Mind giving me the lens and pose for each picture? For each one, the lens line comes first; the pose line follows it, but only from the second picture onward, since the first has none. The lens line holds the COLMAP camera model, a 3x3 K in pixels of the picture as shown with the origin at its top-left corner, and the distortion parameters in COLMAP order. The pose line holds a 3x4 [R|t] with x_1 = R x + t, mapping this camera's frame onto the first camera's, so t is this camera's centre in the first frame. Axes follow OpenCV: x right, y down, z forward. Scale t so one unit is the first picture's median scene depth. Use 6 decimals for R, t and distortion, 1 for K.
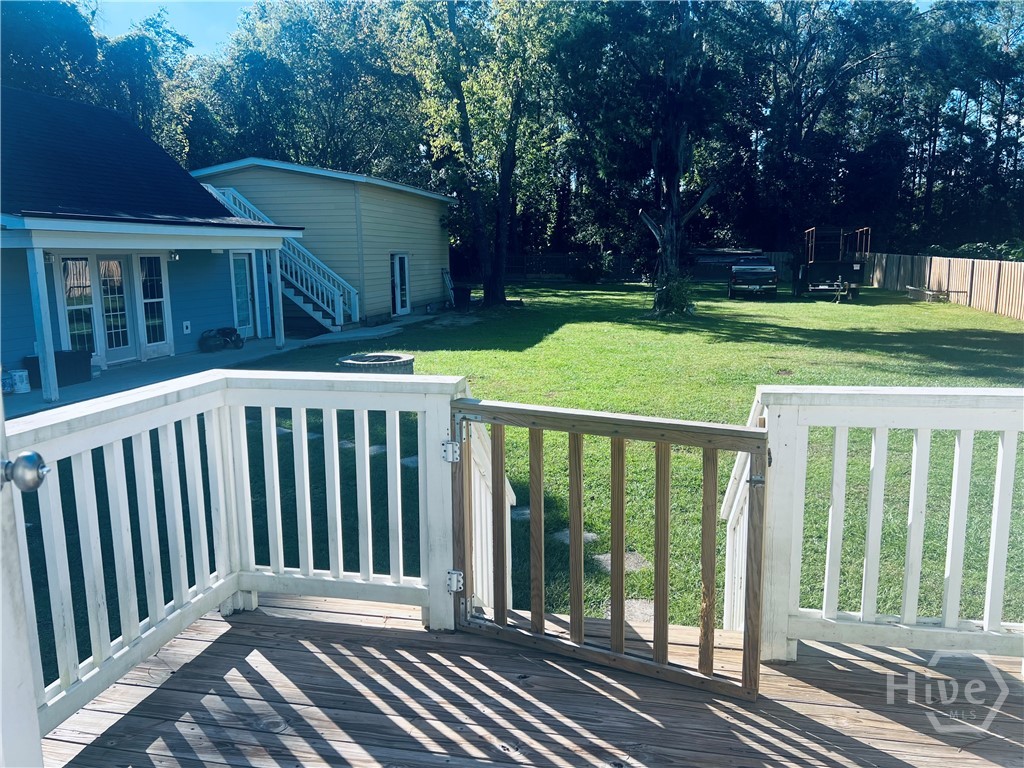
lens RADIAL K [[768.5, 0, 512.0], [0, 768.5, 384.0], [0, 0, 1]] dist [-0.002424, -0.003349]
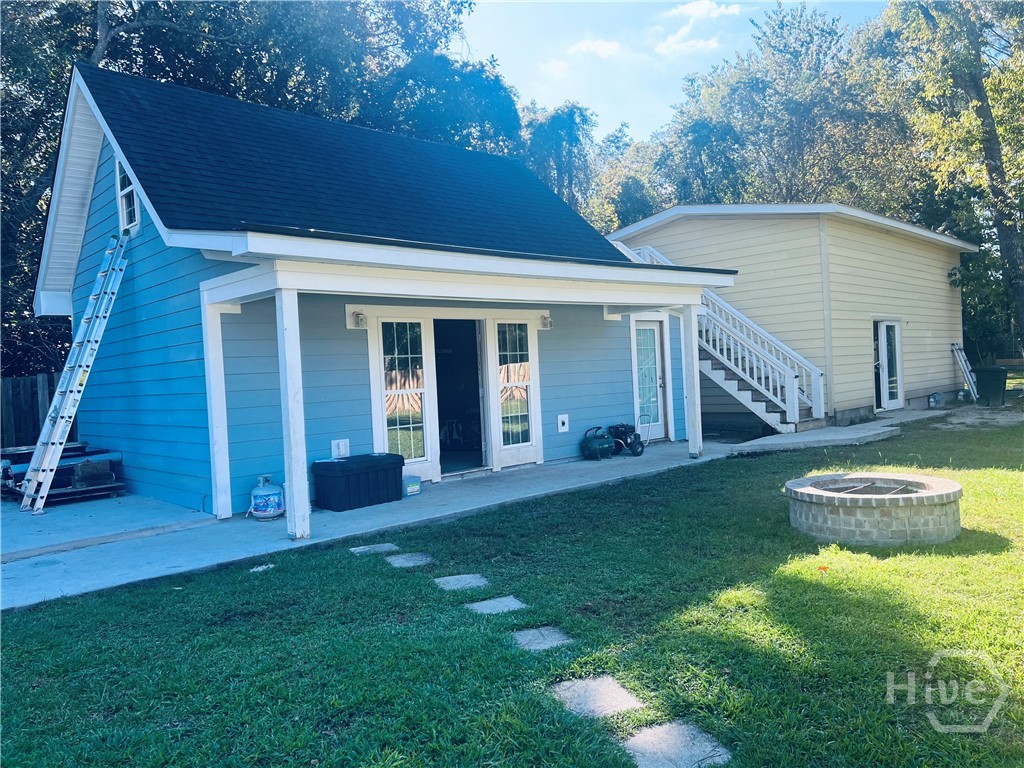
lens RADIAL K [[735.0, 0, 509.1], [0, 735.0, 403.2], [0, 0, 1]] dist [0.003777, 0.002165]
pose [[0.827621, -0.014333, -0.561105, -0.065885], [-0.048653, 0.994079, -0.097157, -0.018423], [0.559175, 0.107709, 0.822023, 0.316598]]
